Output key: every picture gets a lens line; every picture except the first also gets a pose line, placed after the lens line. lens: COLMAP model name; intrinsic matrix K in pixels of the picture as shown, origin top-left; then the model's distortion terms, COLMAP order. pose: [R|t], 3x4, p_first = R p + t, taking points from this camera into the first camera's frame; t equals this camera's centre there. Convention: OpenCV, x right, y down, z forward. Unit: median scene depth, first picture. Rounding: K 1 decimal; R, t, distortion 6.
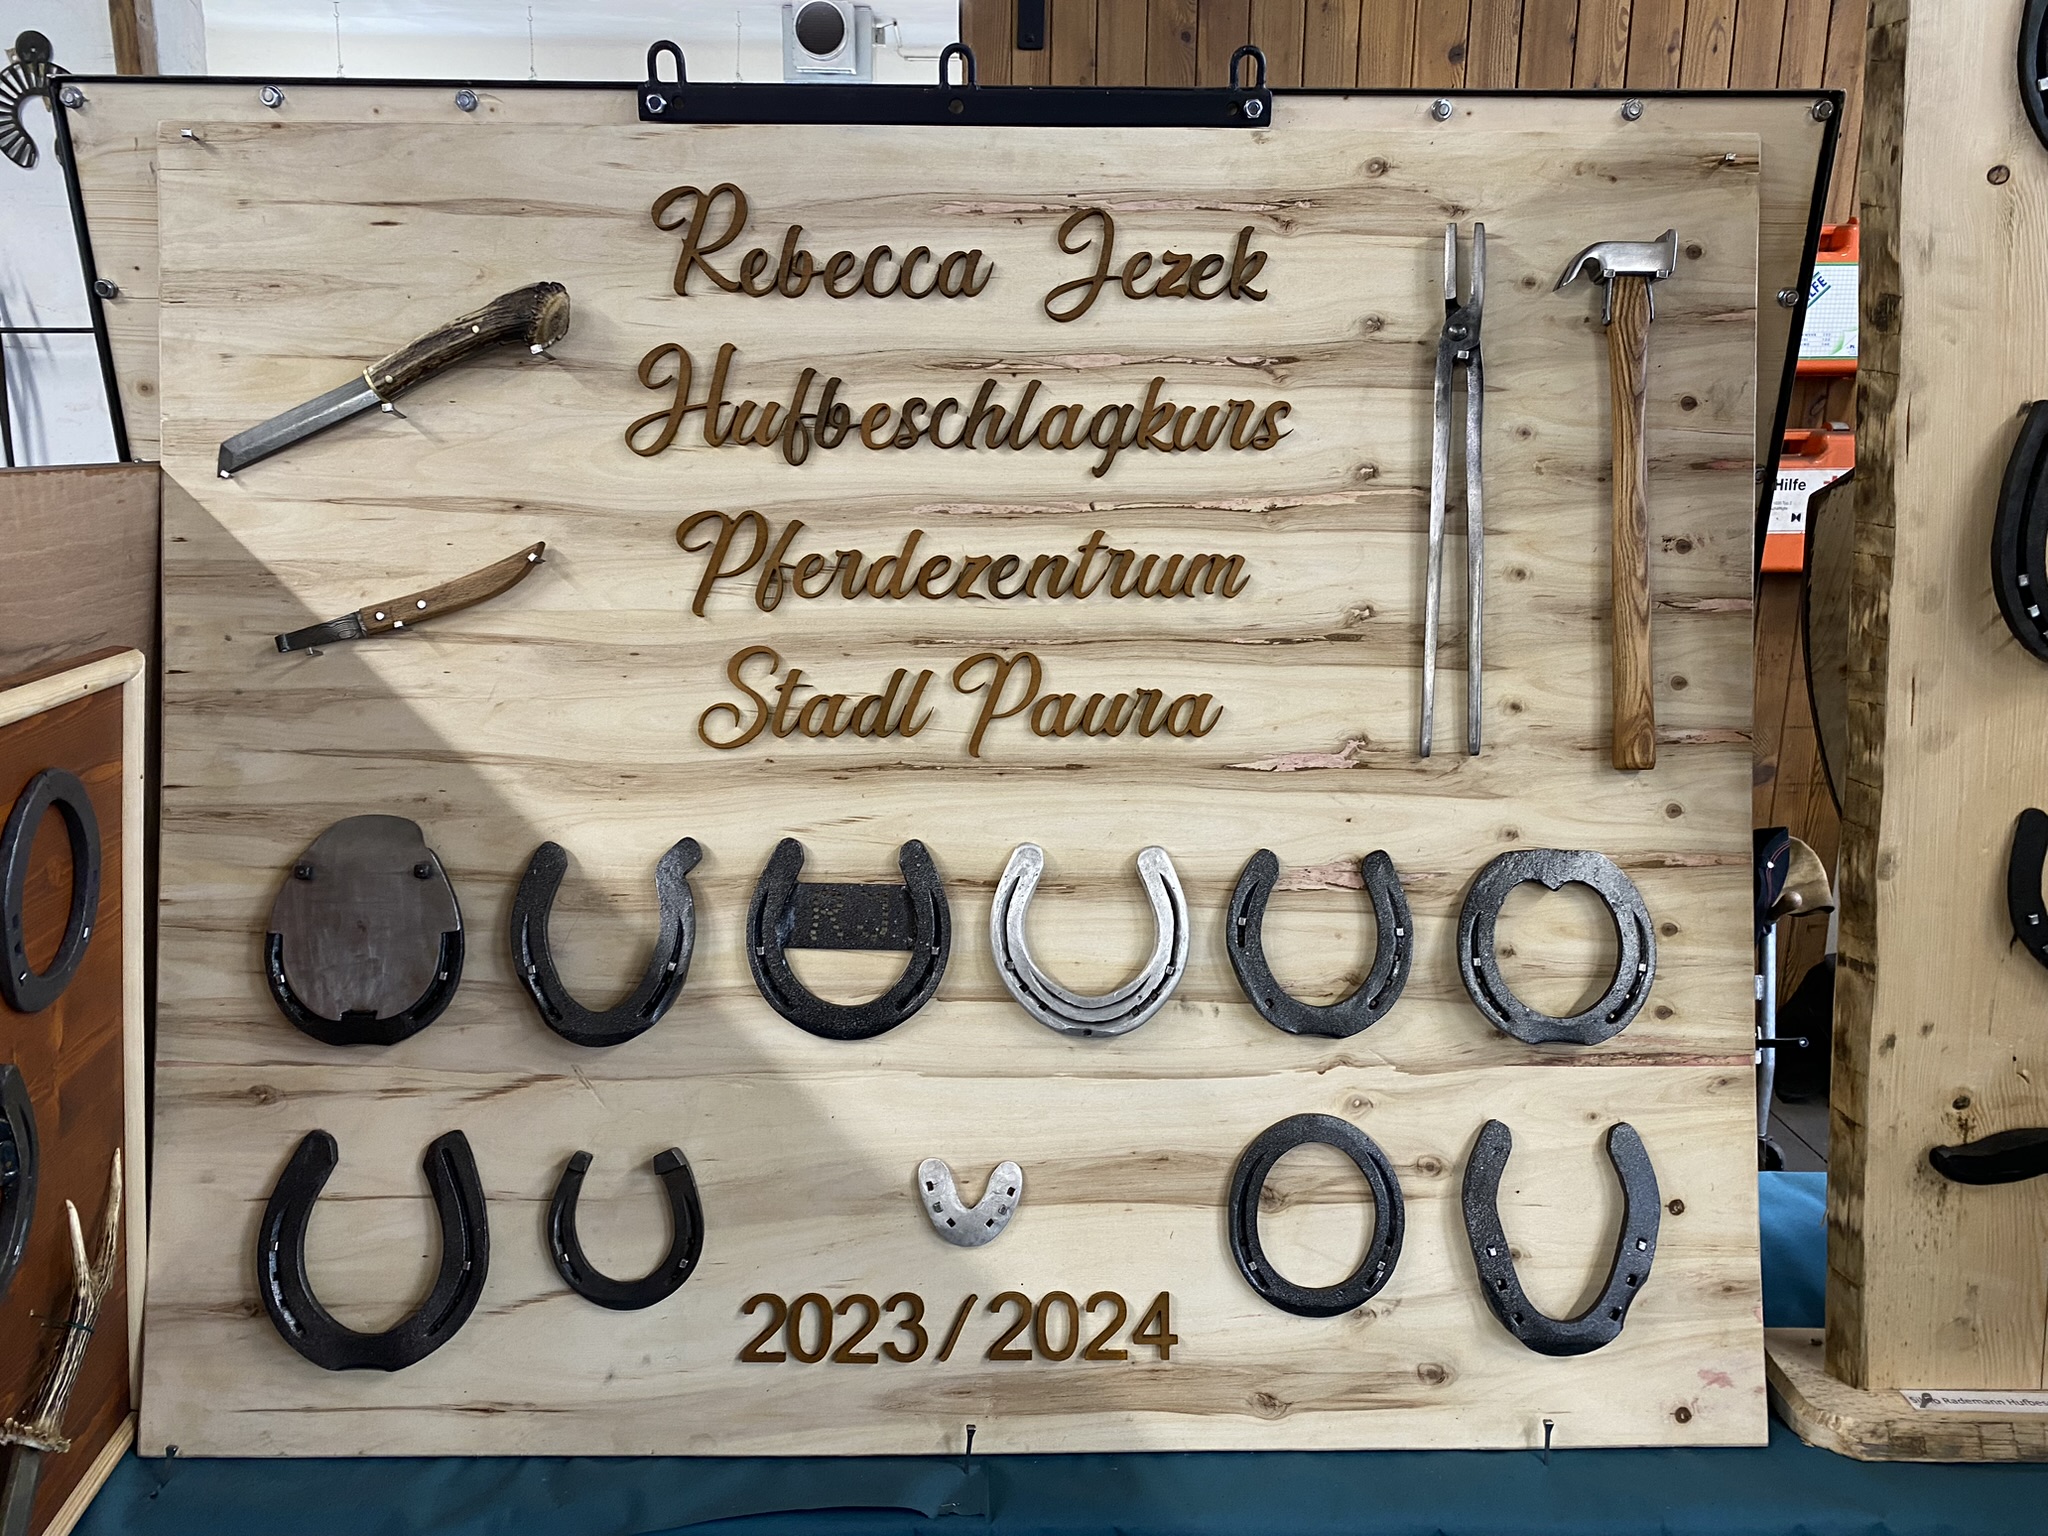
lens RADIAL K [[1543.2, 0, 1018.2], [0, 1543.2, 780.0], [0, 0, 1]] dist [0.012091, -0.008321]
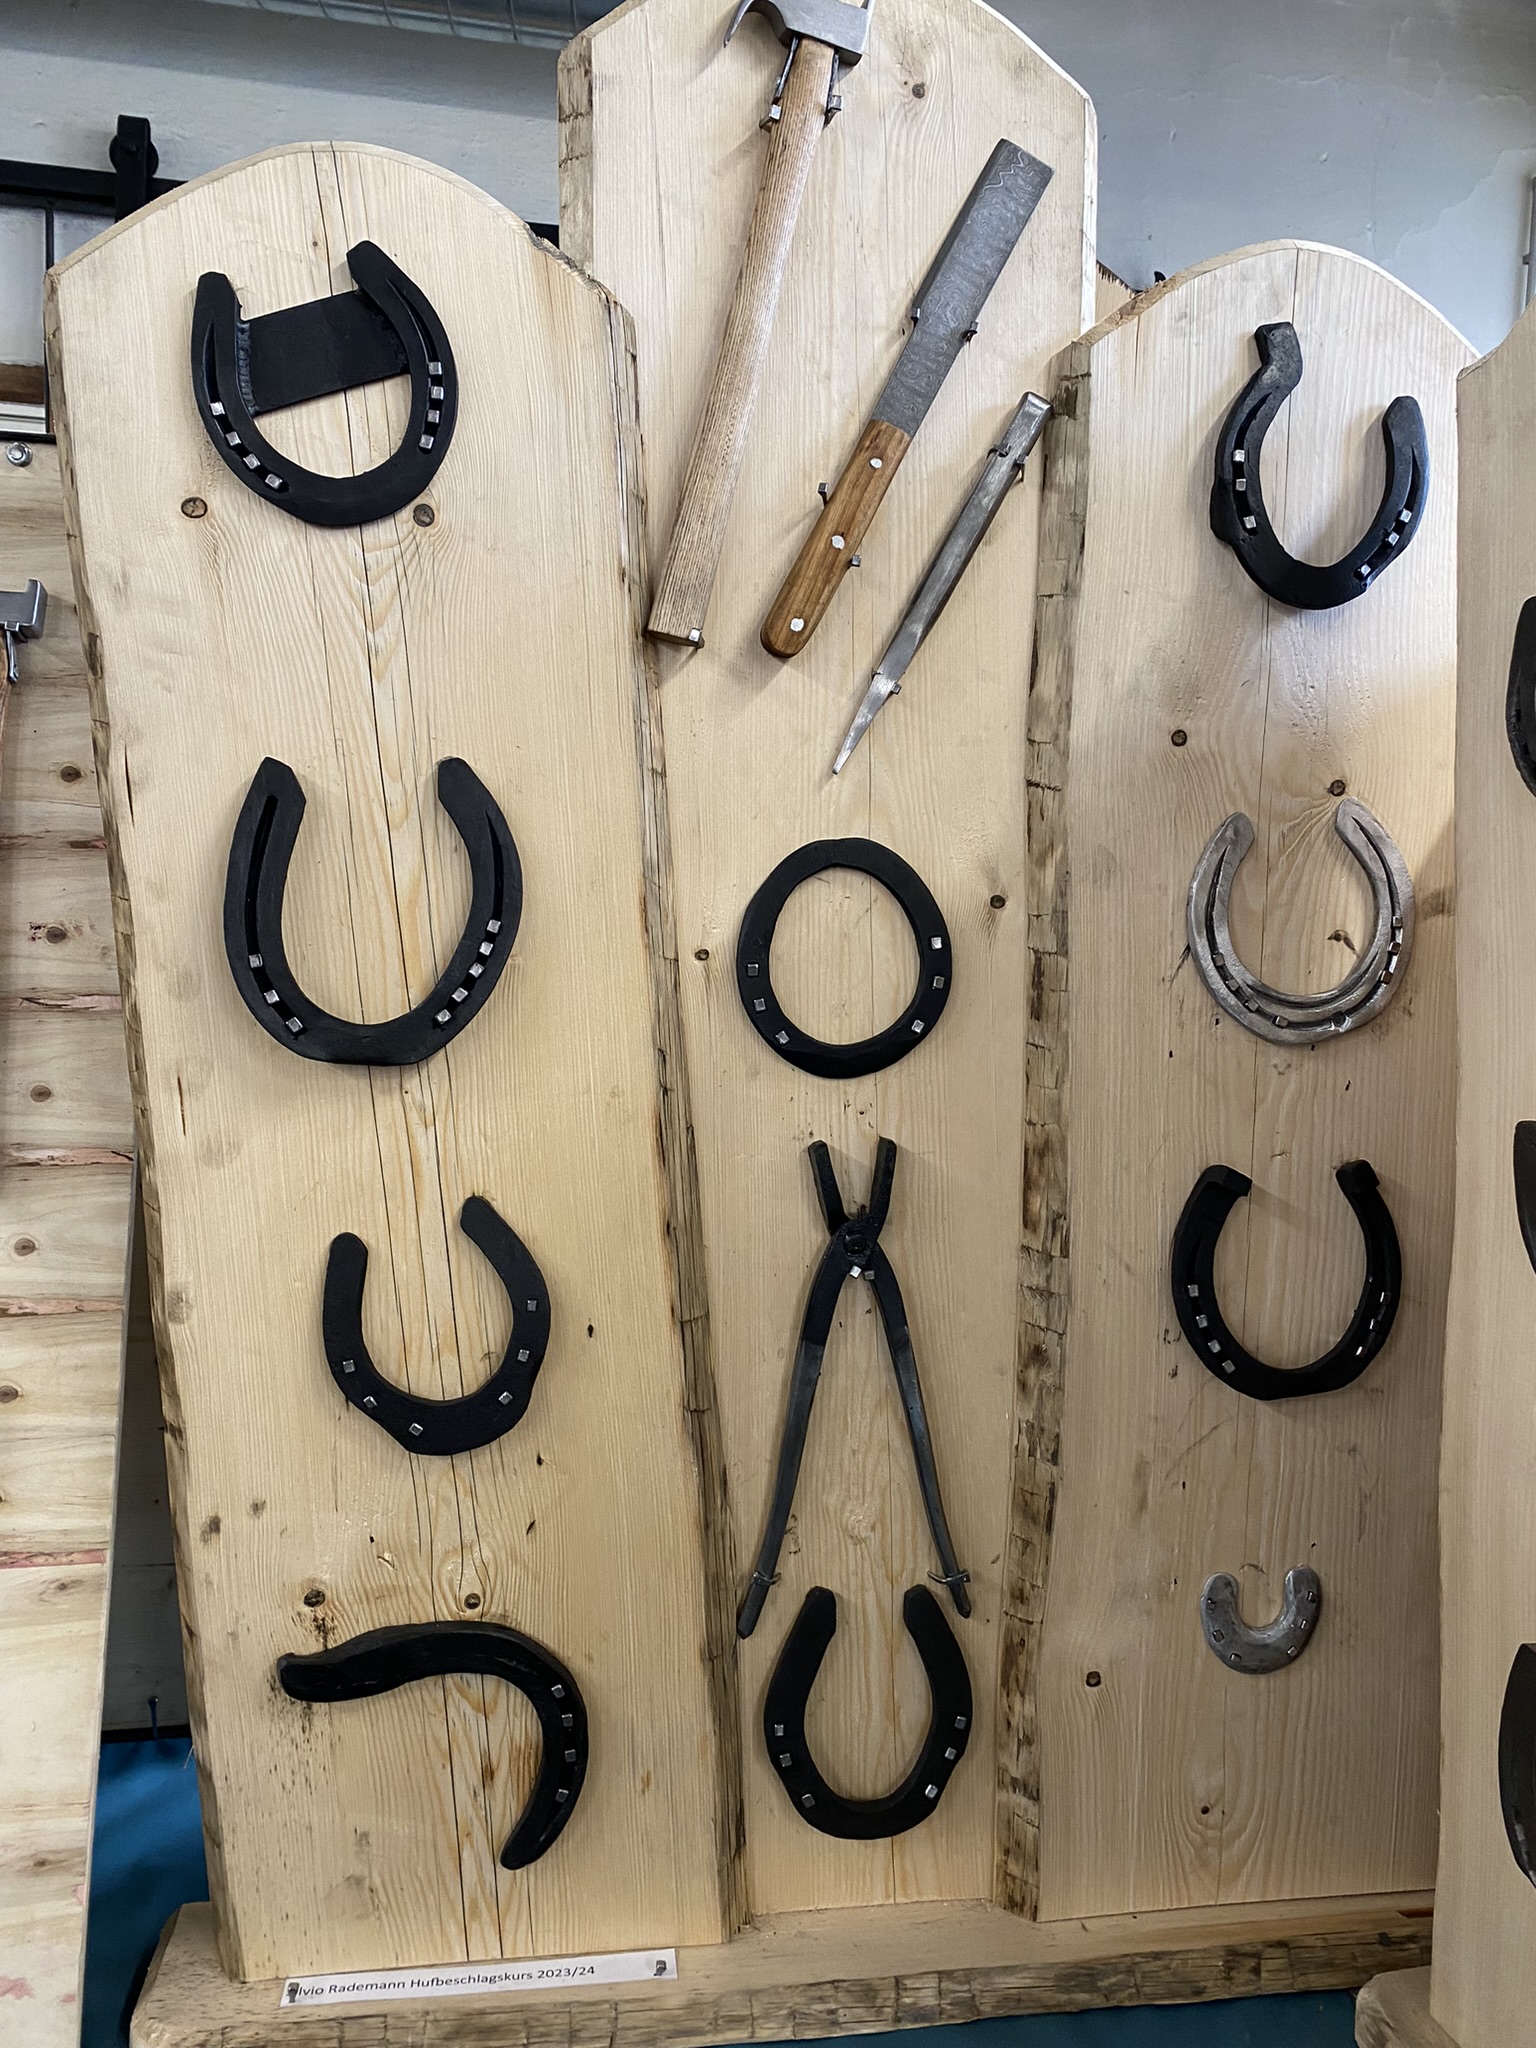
lens RADIAL K [[1564.3, 0, 768.0], [0, 1564.3, 1024.0], [0, 0, 1]] dist [0.008003, 0.004867]
pose [[0.985726, 0.010522, 0.168031, 0.680570], [0.015678, 0.987971, -0.153843, 0.037628], [-0.167628, 0.154281, 0.973703, 0.098373]]
